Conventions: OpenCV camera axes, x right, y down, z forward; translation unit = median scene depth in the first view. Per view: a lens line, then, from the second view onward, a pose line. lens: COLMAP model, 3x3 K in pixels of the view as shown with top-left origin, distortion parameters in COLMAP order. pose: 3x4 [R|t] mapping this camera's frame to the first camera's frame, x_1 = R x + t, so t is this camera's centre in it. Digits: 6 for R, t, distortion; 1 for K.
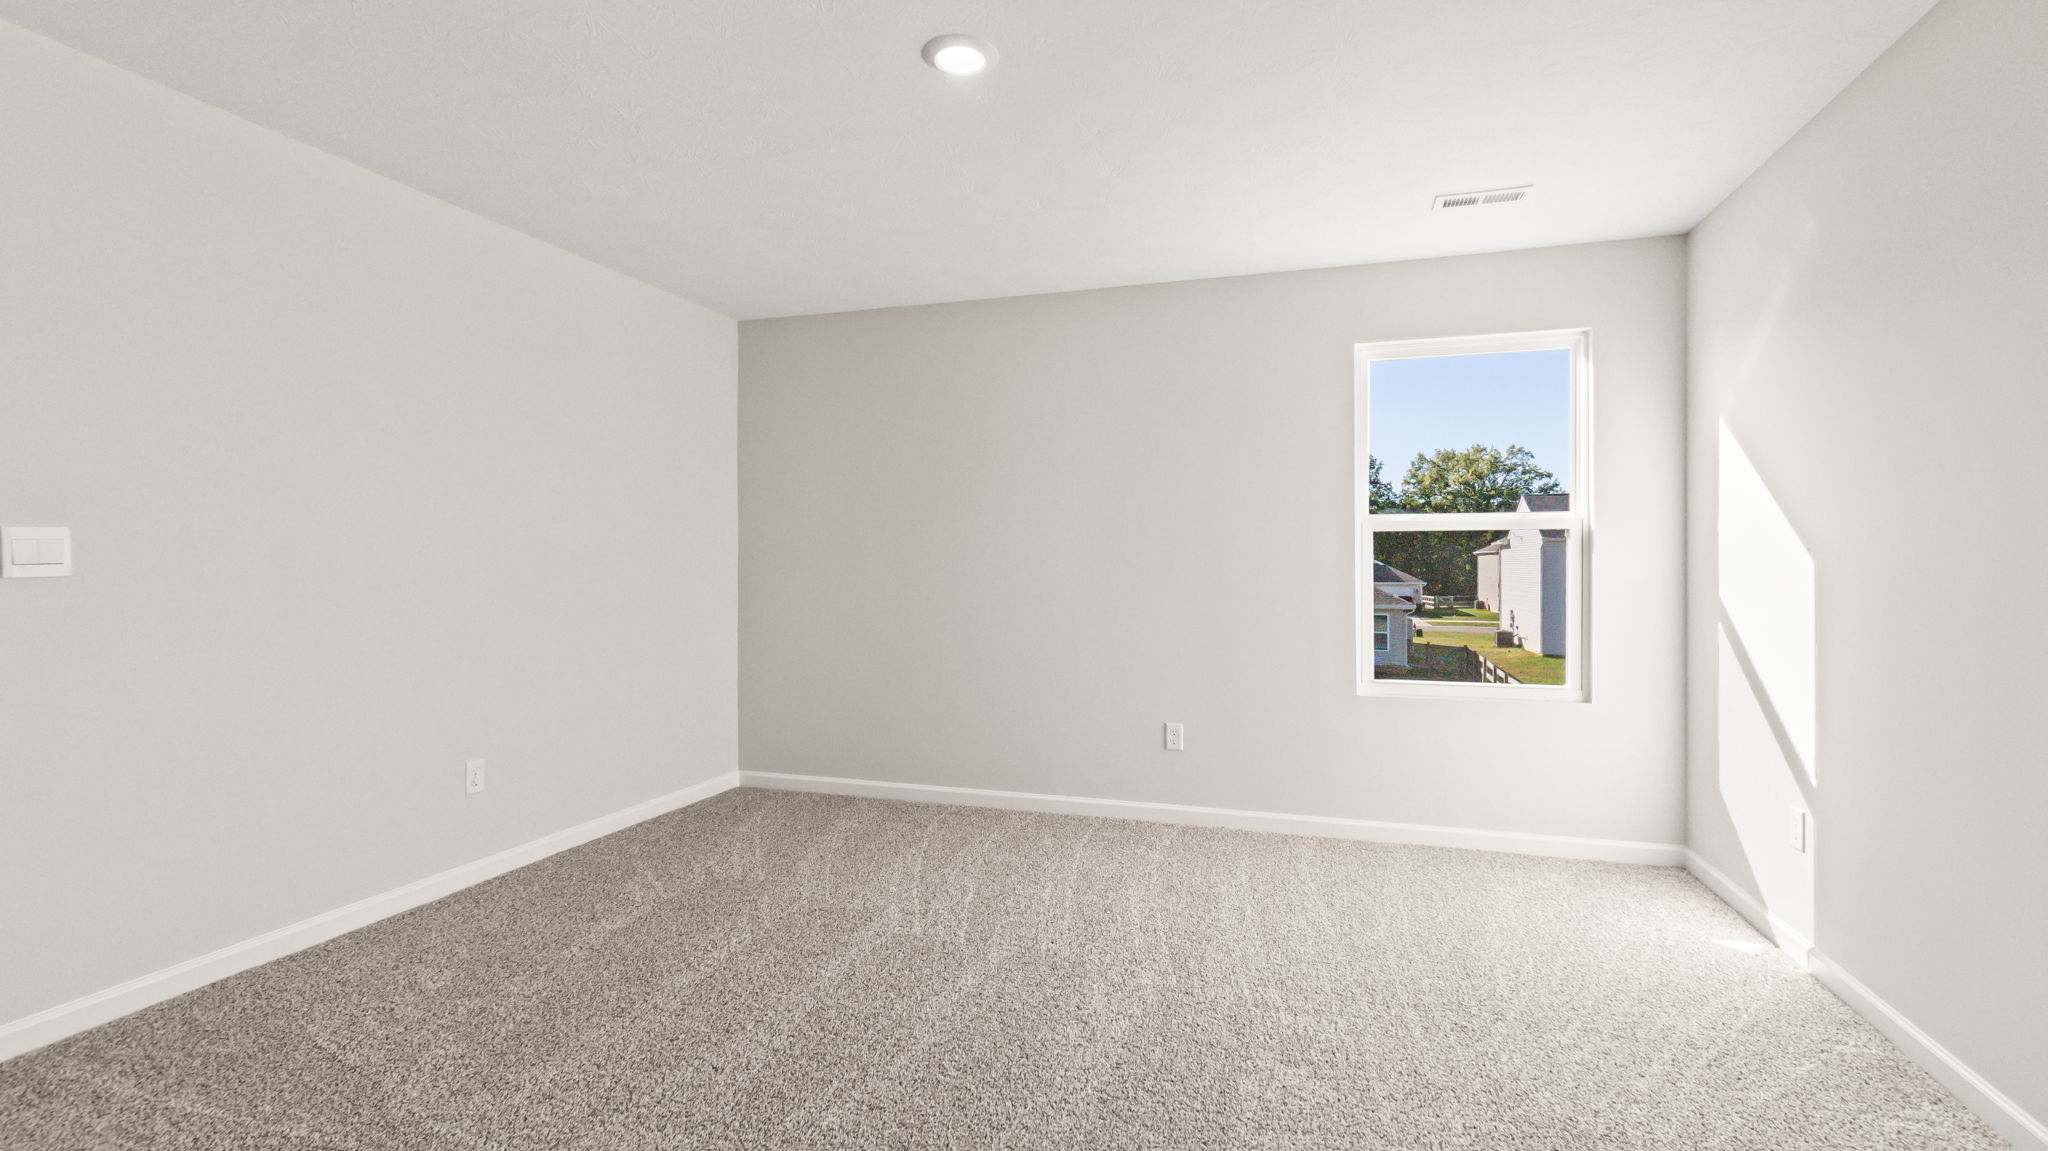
lens RADIAL K [[888.4, 0, 1016.0], [0, 888.4, 565.9], [0, 0, 1]] dist [-0.009462, 0.000224]
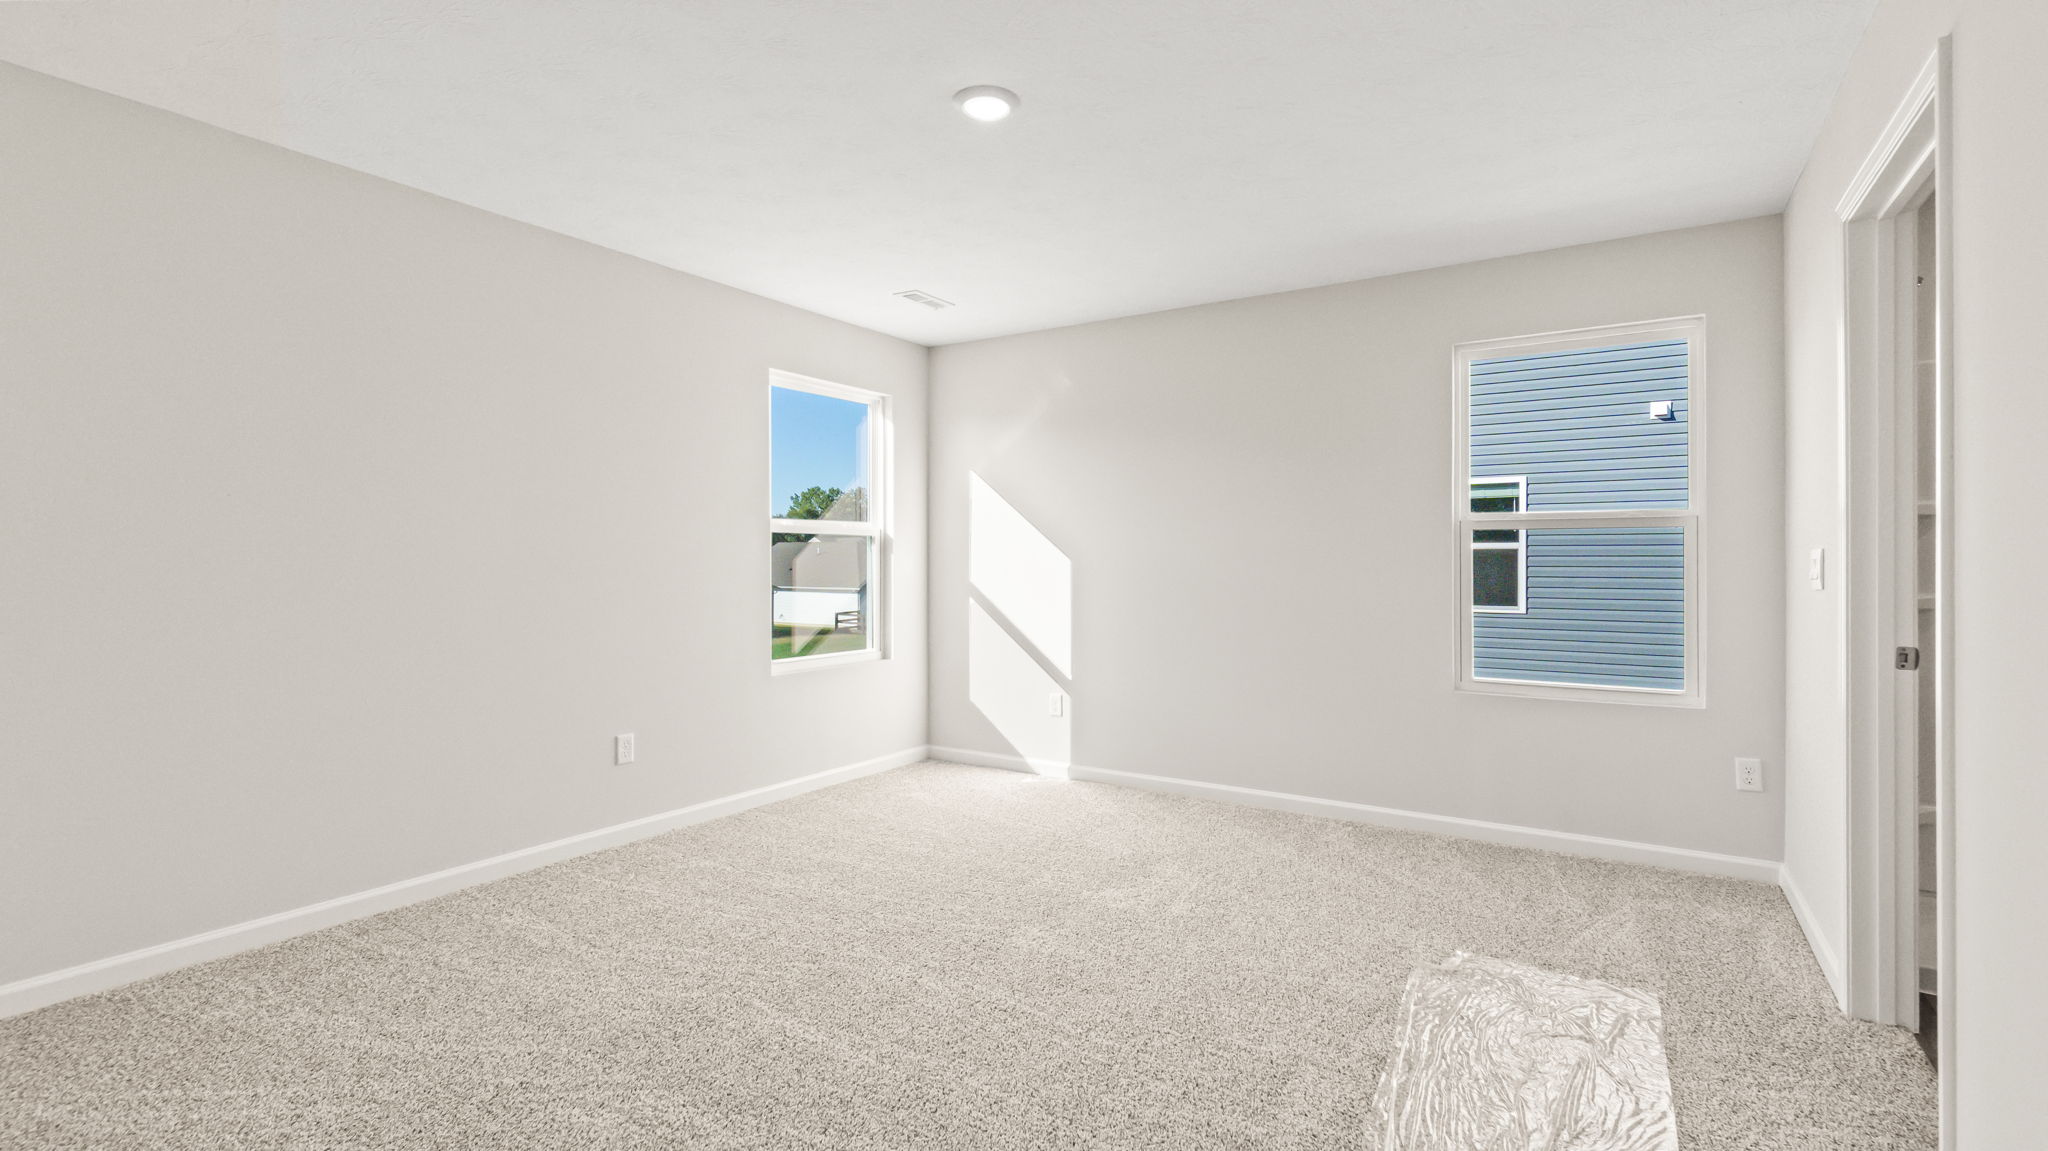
lens RADIAL K [[888.4, 0, 1018.0], [0, 888.4, 576.5], [0, 0, 1]] dist [-0.009462, 0.000224]
pose [[0.286656, -0.019516, 0.957835, -0.677484], [-0.002148, 0.999777, 0.021013, -0.008810], [-0.958031, -0.008081, 0.286550, 0.398249]]
